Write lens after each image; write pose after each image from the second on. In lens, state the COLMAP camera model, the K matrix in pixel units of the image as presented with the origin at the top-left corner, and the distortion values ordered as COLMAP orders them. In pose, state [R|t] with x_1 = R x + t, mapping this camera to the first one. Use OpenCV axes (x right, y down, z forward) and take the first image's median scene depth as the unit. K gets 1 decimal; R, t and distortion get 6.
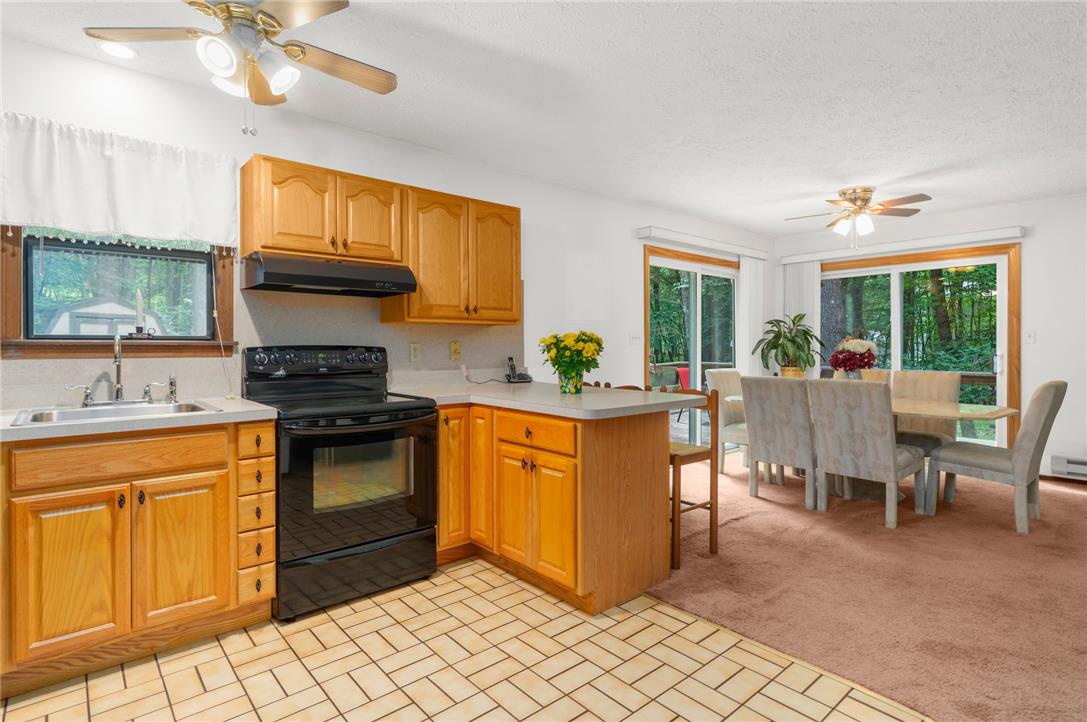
lens RADIAL K [[550.3, 0, 542.3], [0, 550.3, 351.6], [0, 0, 1]] dist [0.016966, 0.000459]
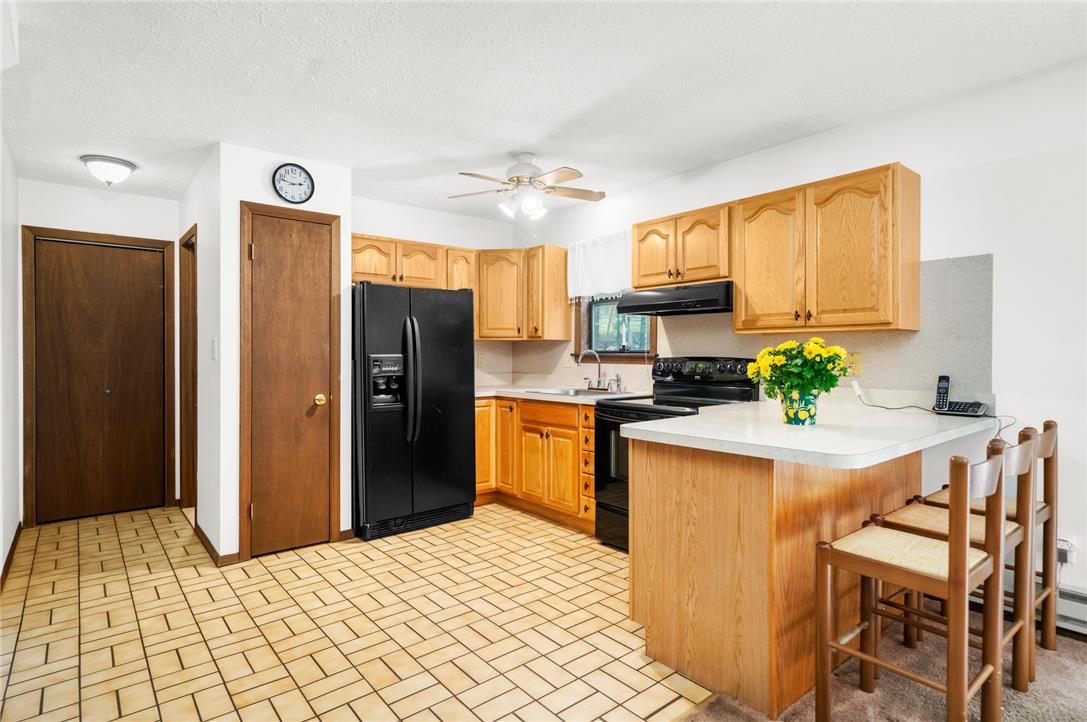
lens RADIAL K [[565.8, 0, 543.5], [0, 565.8, 361.0], [0, 0, 1]] dist [0.000250, 0.000071]
pose [[-0.019119, 0.010892, -0.999758, 0.975877], [-0.011763, 0.999869, 0.011118, -0.014802], [0.999748, 0.011973, -0.018989, 0.802124]]
